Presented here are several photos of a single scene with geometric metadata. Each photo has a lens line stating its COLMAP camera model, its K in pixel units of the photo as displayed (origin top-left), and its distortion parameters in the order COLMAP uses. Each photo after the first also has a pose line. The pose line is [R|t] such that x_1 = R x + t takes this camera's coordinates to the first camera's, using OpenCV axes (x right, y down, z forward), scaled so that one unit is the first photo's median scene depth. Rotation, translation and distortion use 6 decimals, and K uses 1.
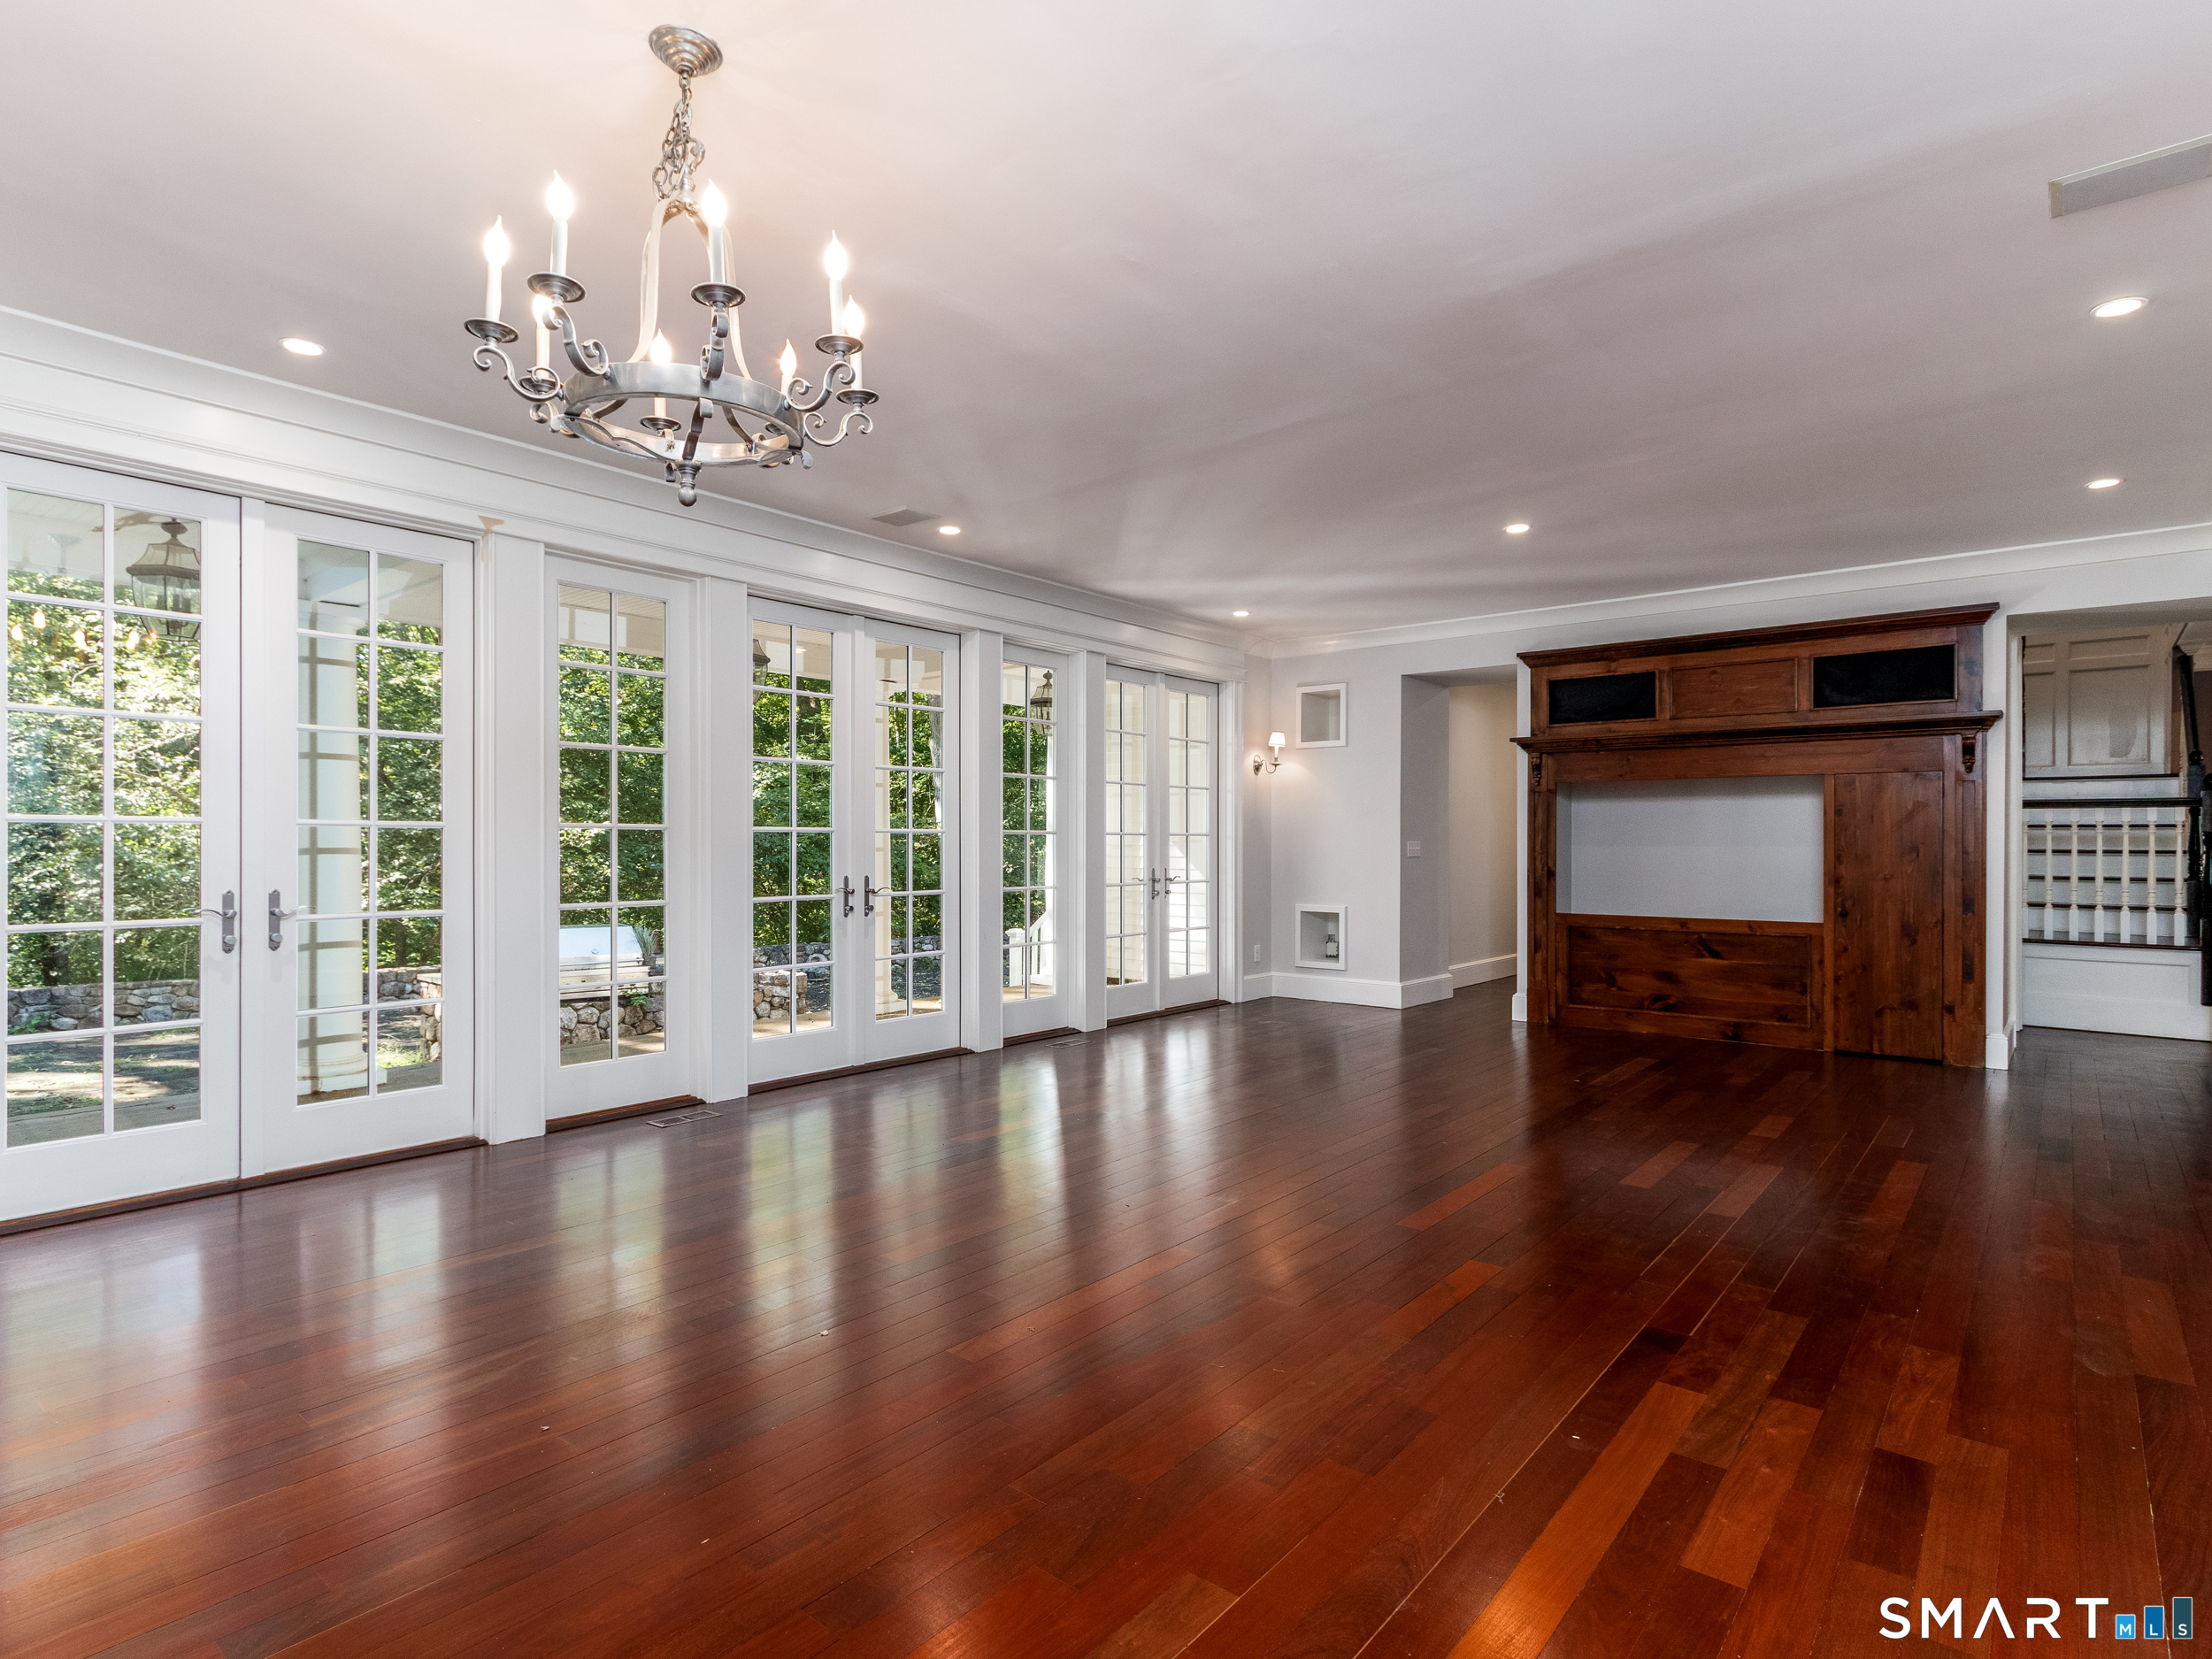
lens RADIAL K [[1174.7, 0, 1096.7], [0, 1174.7, 835.4], [0, 0, 1]] dist [0.006703, 0.001233]
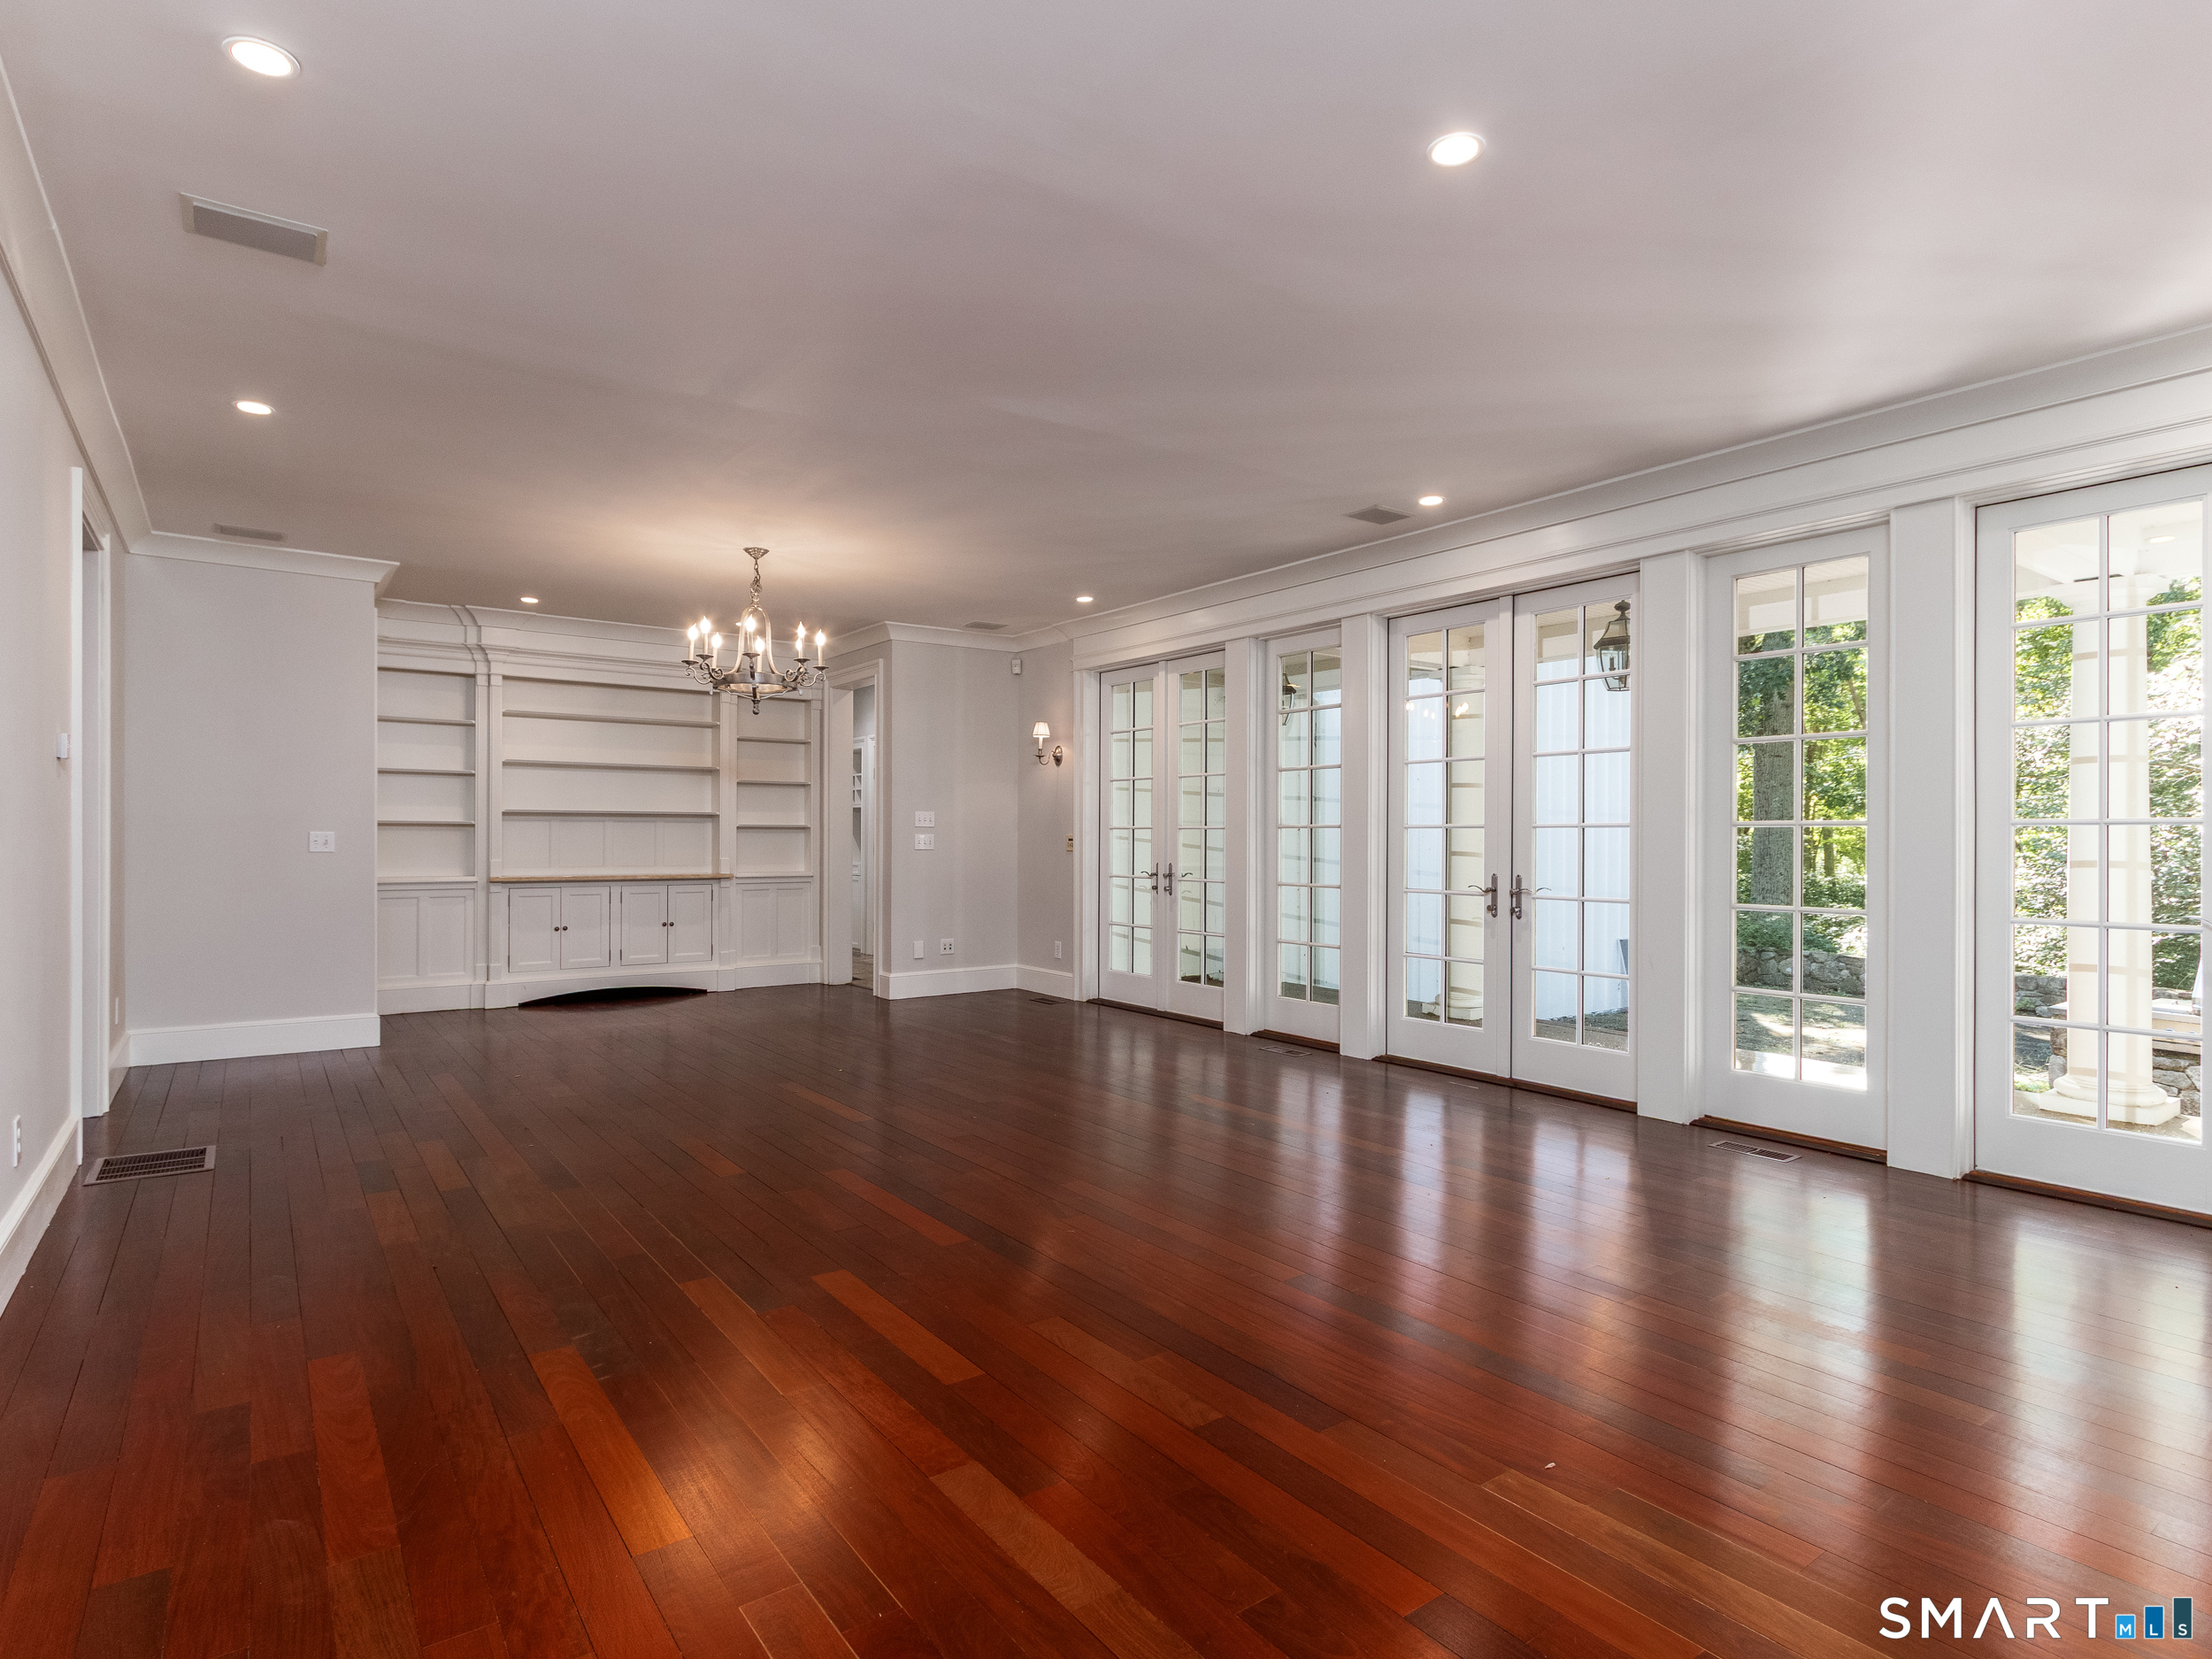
lens RADIAL K [[1174.7, 0, 1088.7], [0, 1174.7, 838.6], [0, 0, 1]] dist [0.006703, 0.001233]
pose [[-0.260880, -0.001637, -0.965370, 0.866414], [0.004546, 0.999985, -0.002925, 0.007669], [0.965361, -0.005152, -0.260869, 1.019602]]
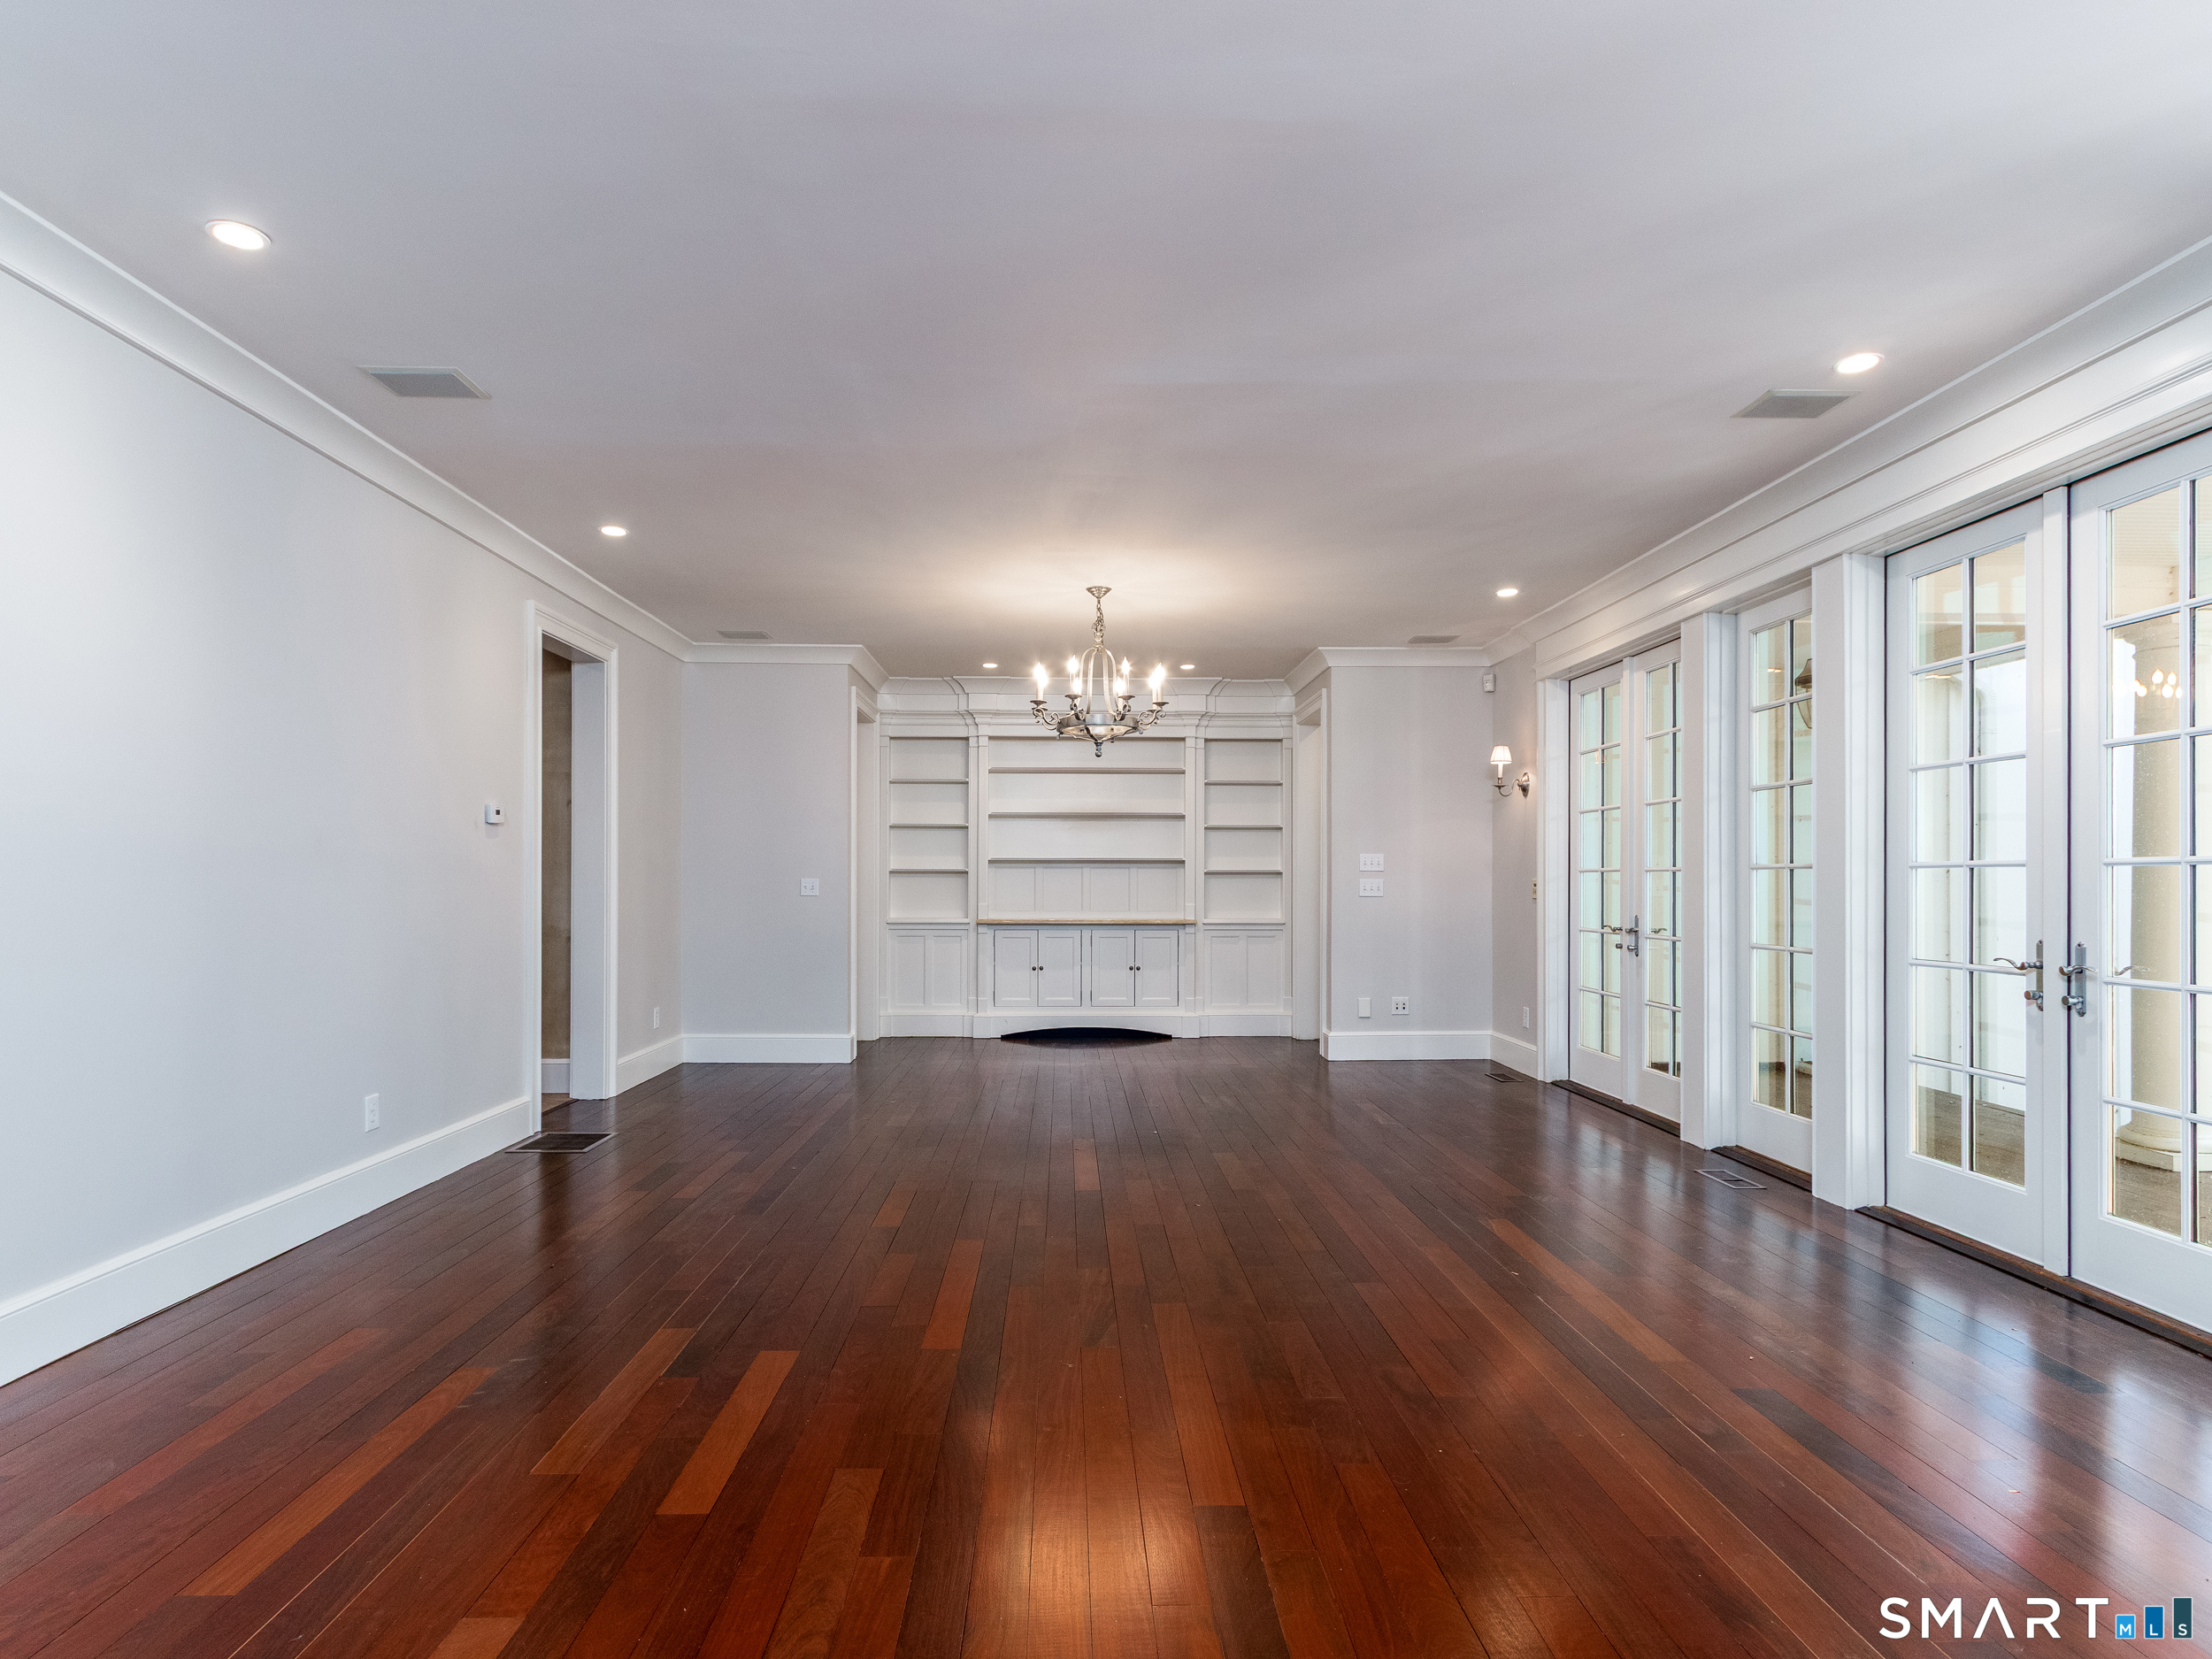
lens RADIAL K [[1174.7, 0, 1086.0], [0, 1174.7, 874.4], [0, 0, 1]] dist [0.006703, 0.001233]
pose [[-0.760427, -0.007272, -0.649382, 0.583583], [0.002368, 0.999900, -0.013971, 0.009196], [0.649419, -0.012162, -0.760334, 1.247267]]
